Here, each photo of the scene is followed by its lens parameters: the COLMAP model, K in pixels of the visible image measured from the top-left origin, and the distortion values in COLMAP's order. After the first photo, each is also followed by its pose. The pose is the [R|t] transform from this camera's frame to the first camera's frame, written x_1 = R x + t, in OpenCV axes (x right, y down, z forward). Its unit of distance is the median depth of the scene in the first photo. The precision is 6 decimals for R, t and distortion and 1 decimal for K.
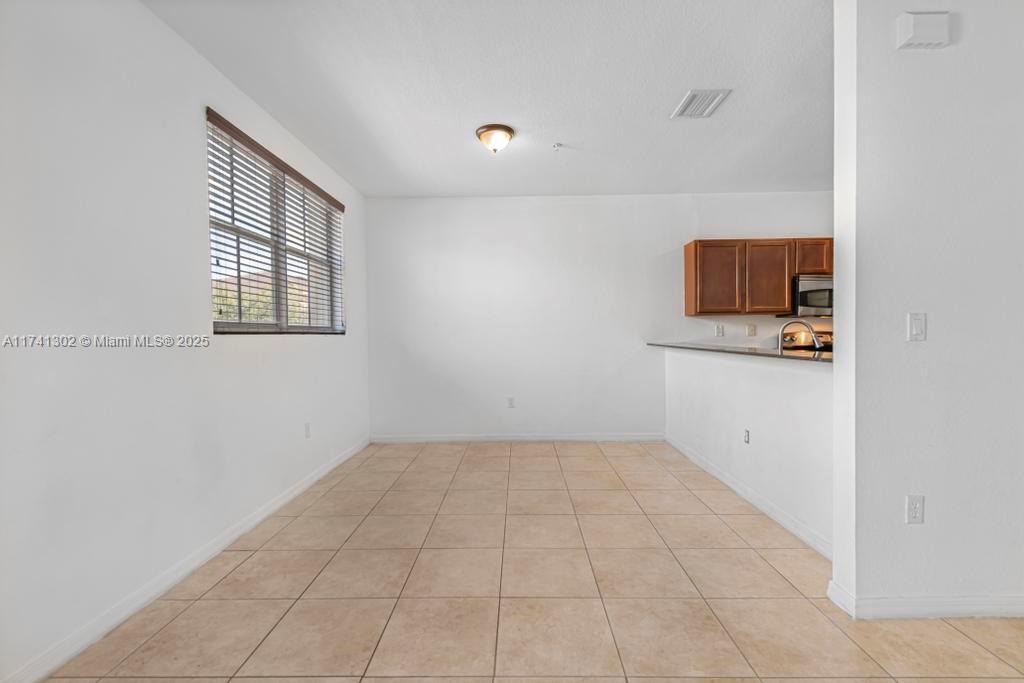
lens RADIAL K [[442.9, 0, 516.9], [0, 442.9, 341.8], [0, 0, 1]] dist [0.031336, -0.011712]
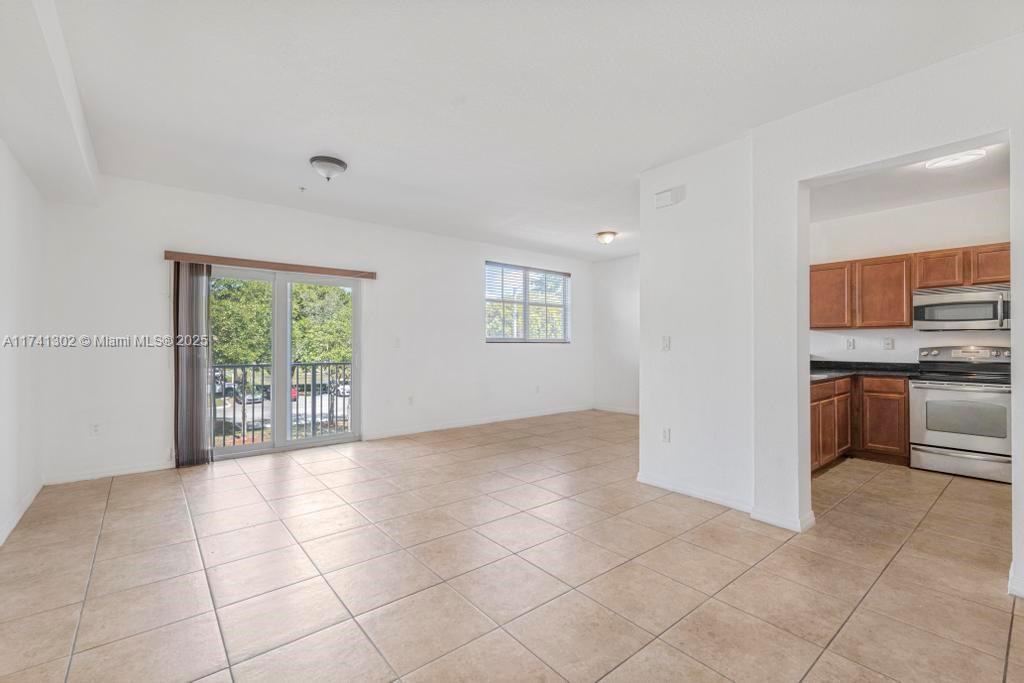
lens RADIAL K [[442.9, 0, 516.9], [0, 442.9, 341.8], [0, 0, 1]] dist [0.031336, -0.011712]
pose [[0.647653, 0.009795, -0.761872, 0.822535], [-0.021675, 0.999750, -0.005572, -0.007269], [0.761627, 0.020123, 0.647704, -0.332493]]
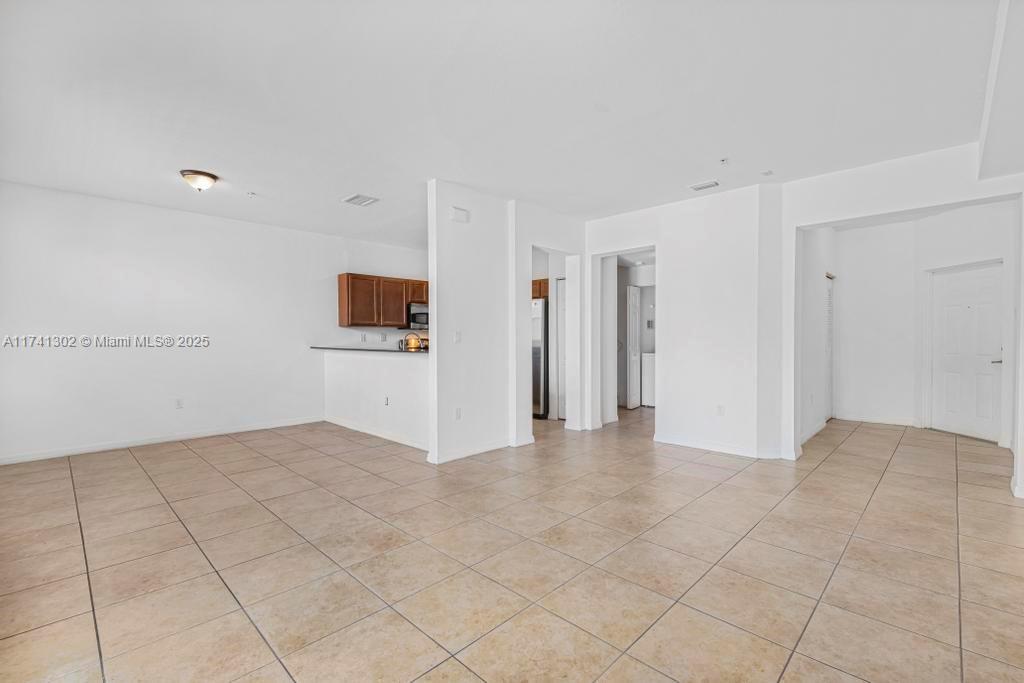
lens RADIAL K [[442.9, 0, 516.9], [0, 442.9, 341.8], [0, 0, 1]] dist [0.031336, -0.011712]
pose [[0.688647, 0.001630, 0.725095, -0.253893], [0.008591, 0.999909, -0.010407, 0.008166], [-0.725046, 0.013396, 0.688570, -0.357024]]
